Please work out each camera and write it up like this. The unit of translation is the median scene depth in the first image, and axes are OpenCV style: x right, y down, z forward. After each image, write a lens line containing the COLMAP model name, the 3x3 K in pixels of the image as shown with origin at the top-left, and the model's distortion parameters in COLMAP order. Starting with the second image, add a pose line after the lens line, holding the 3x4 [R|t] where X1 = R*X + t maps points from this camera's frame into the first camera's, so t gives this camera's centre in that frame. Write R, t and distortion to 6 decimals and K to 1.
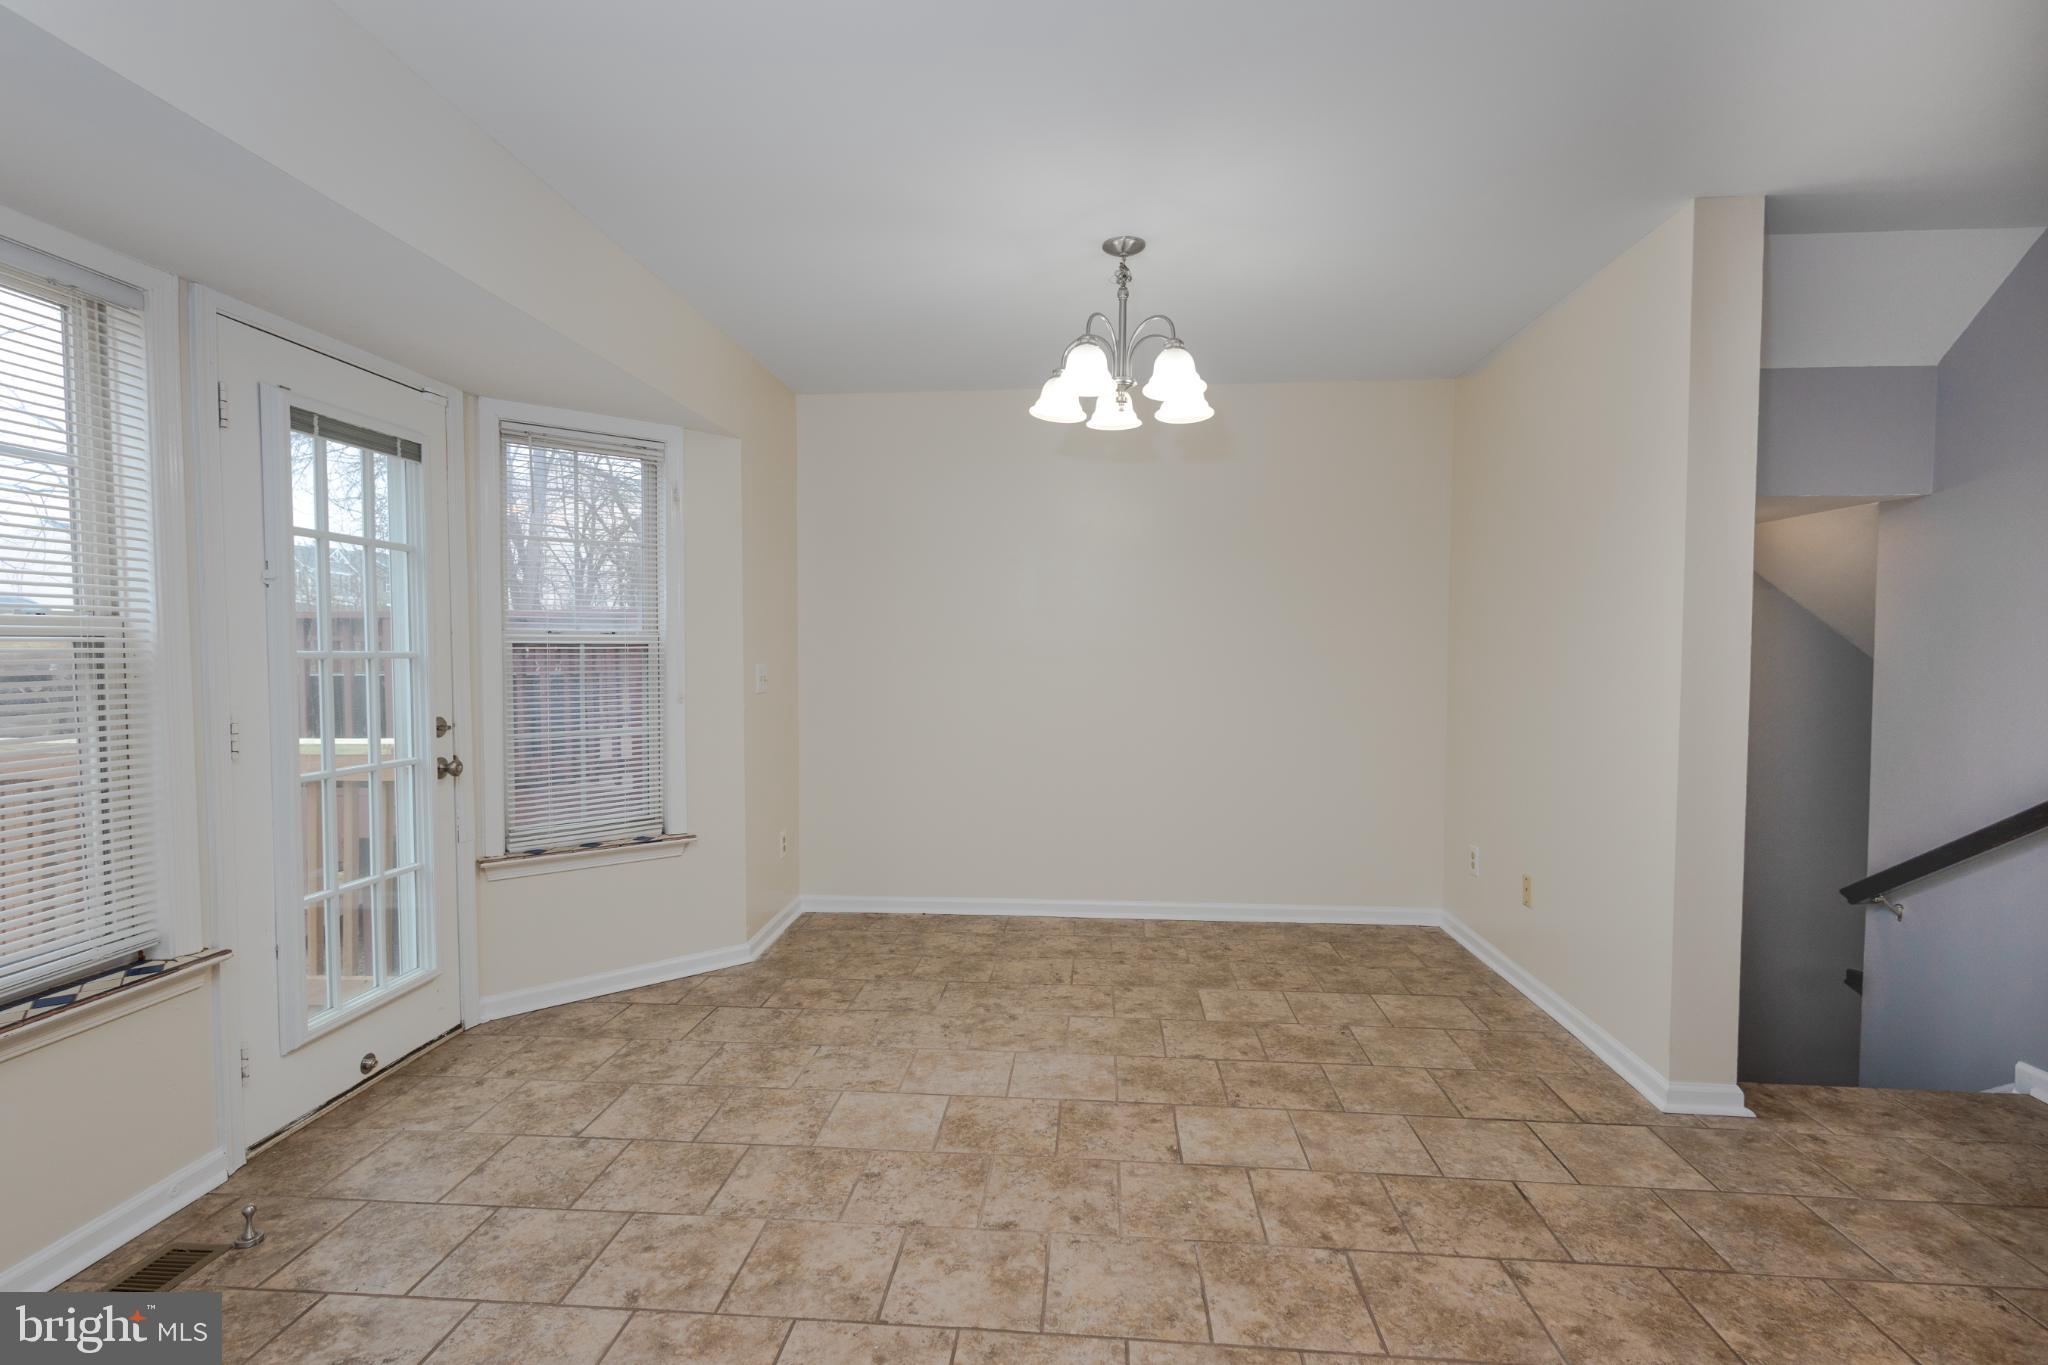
lens RADIAL K [[952.4, 0, 1024.2], [0, 952.4, 686.0], [0, 0, 1]] dist [0.003192, -0.000713]
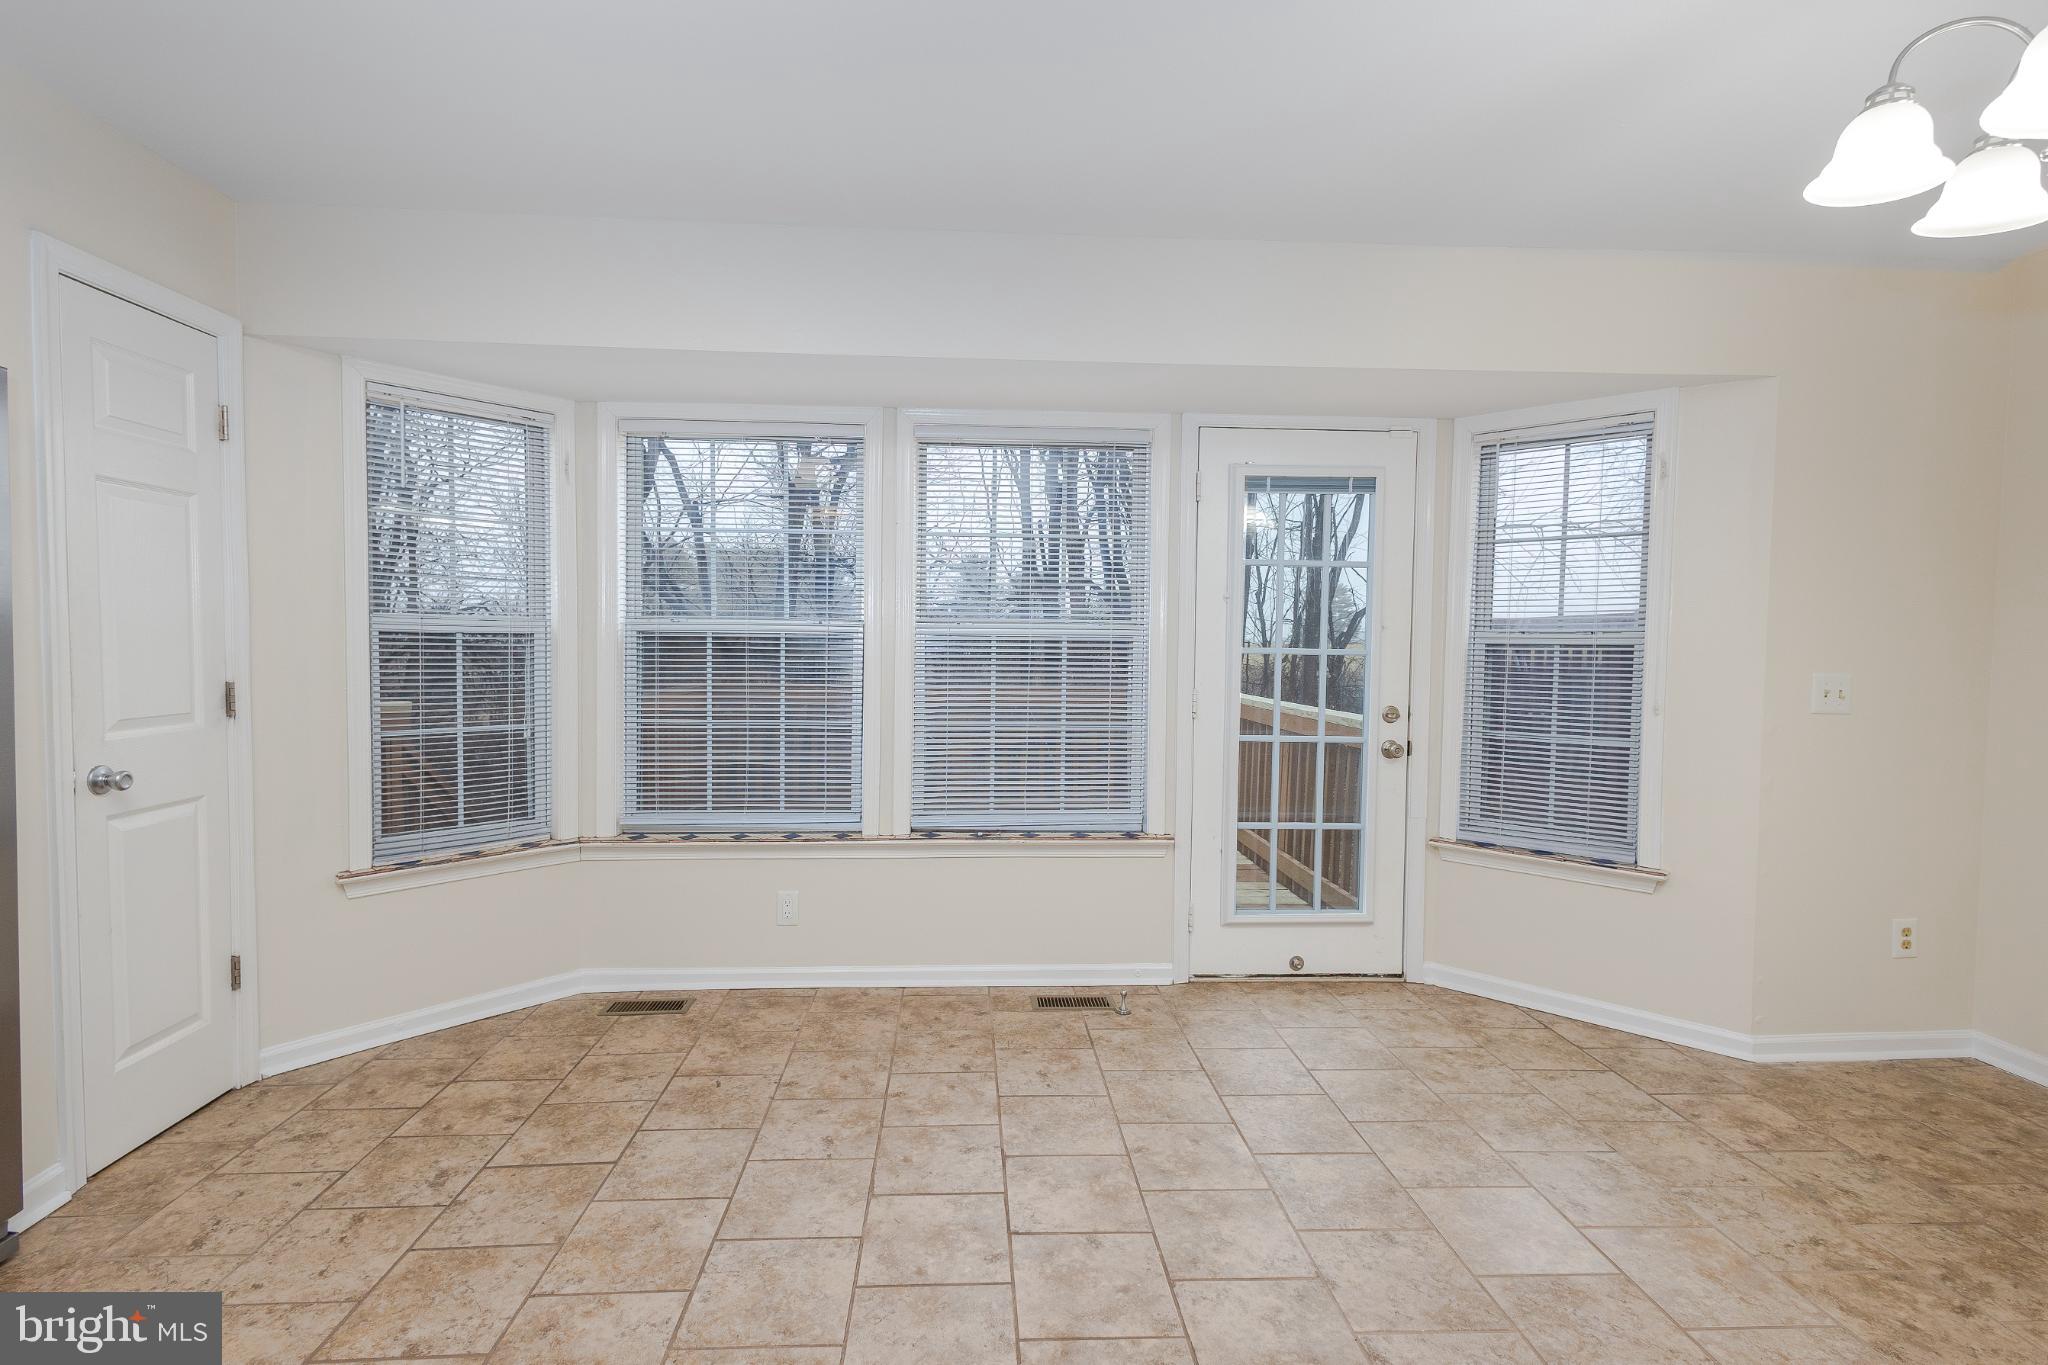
lens RADIAL K [[952.4, 0, 1012.8], [0, 952.4, 690.8], [0, 0, 1]] dist [0.003192, -0.000713]
pose [[0.134840, 0.049568, -0.989627, 0.486342], [-0.050725, 0.997784, 0.043065, -0.013466], [0.989568, 0.044392, 0.137055, 0.378901]]
